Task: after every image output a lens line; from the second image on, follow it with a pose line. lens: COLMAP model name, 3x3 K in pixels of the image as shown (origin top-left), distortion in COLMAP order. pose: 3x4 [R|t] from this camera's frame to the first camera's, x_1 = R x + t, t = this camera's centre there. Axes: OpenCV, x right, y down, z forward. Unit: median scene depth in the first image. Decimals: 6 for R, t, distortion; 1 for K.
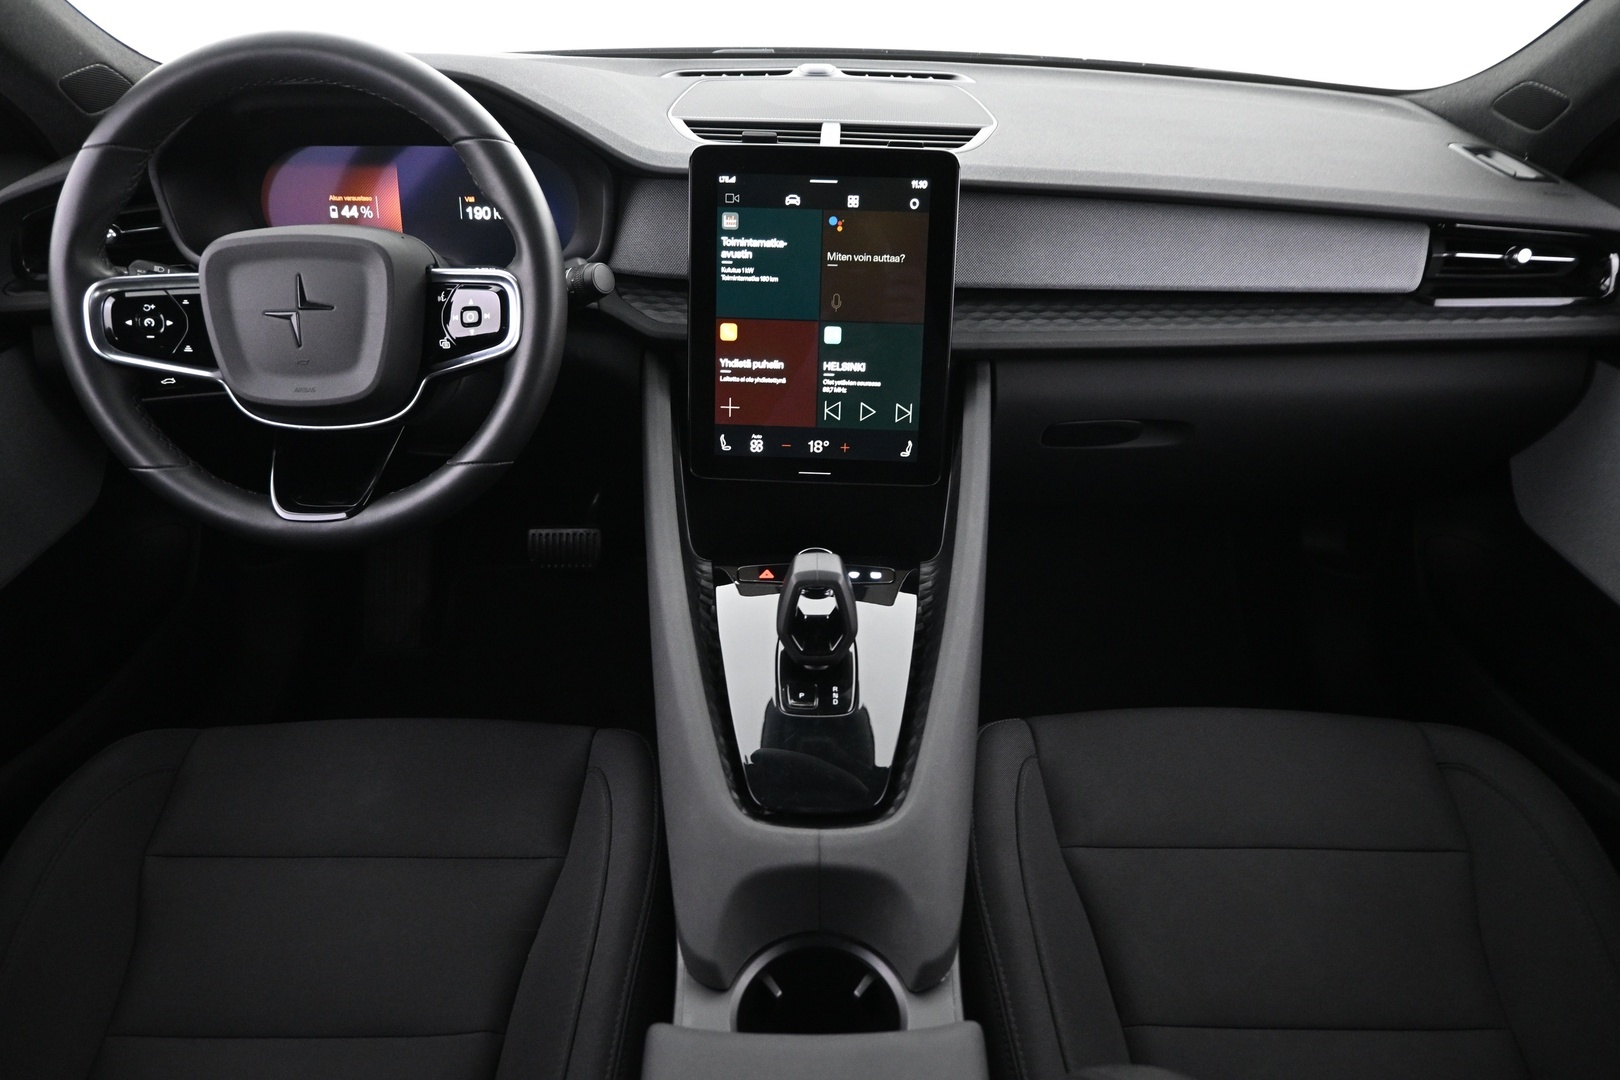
lens RADIAL K [[1097.8, 0, 807.3], [0, 1097.8, 546.1], [0, 0, 1]] dist [-0.002488, 0.001674]
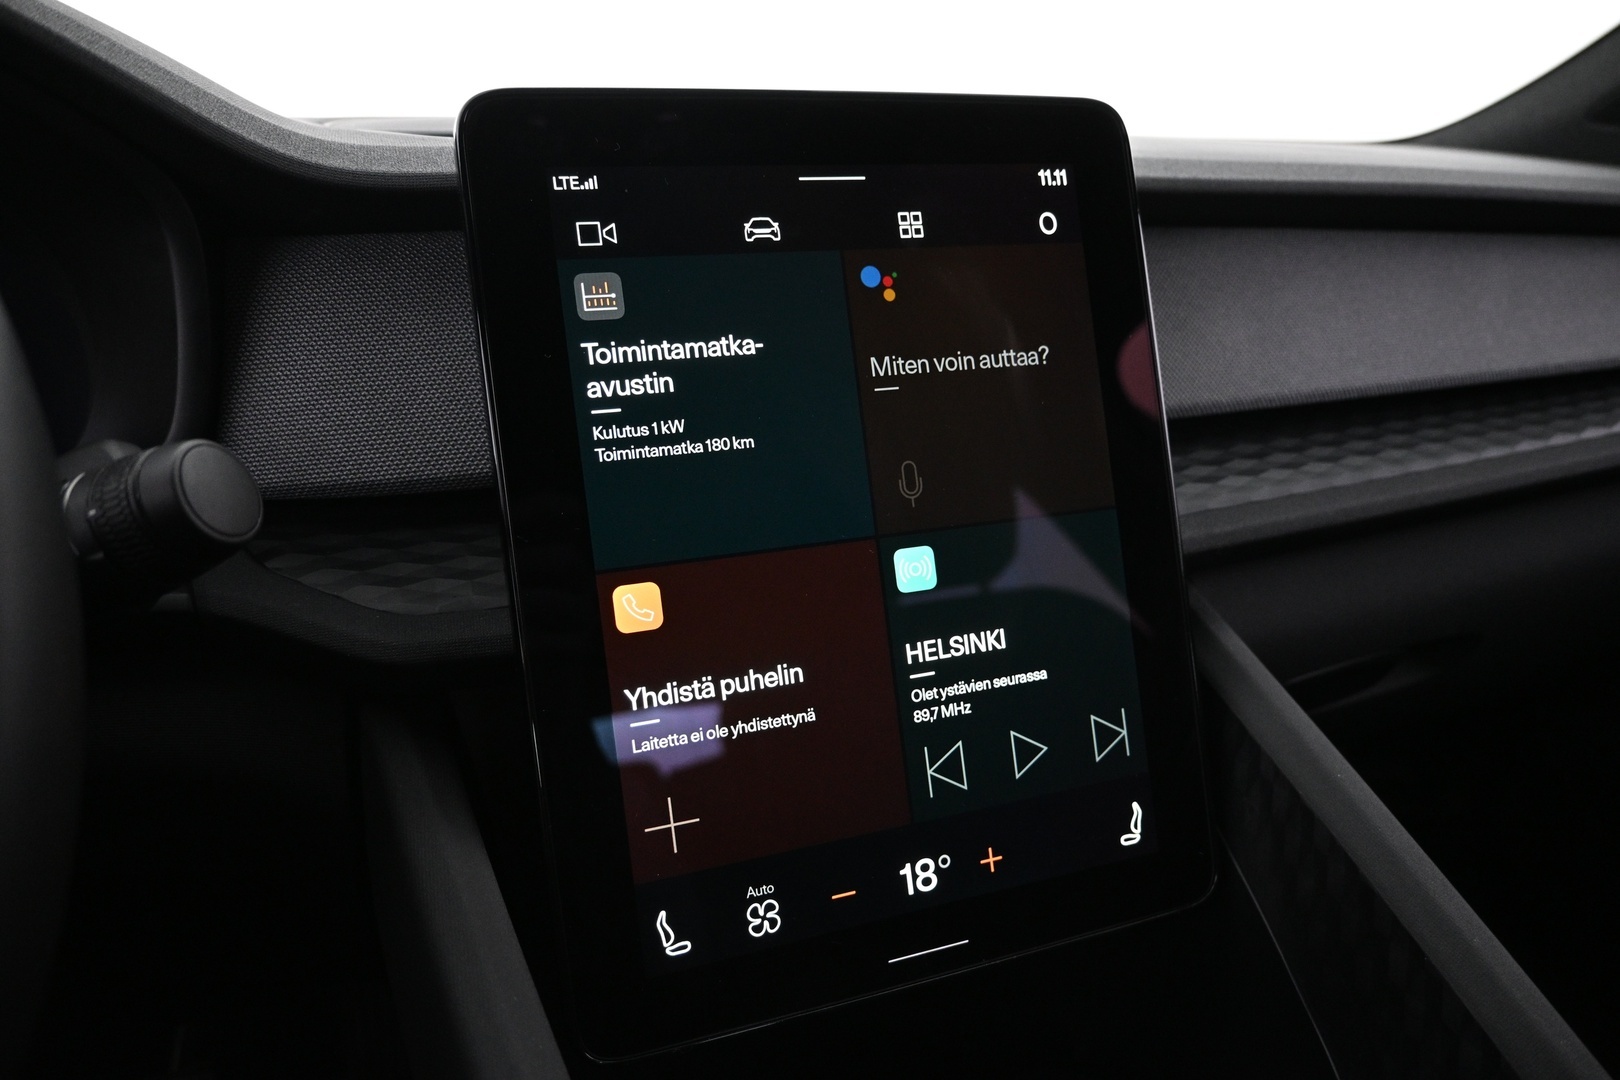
lens RADIAL K [[1097.8, 0, 801.1], [0, 1097.8, 539.1], [0, 0, 1]] dist [-0.002488, 0.001674]
pose [[0.920894, -0.144572, 0.362012, -0.146663], [0.223768, 0.956487, -0.187245, -0.142087], [-0.319190, 0.253440, 0.913174, 0.675146]]
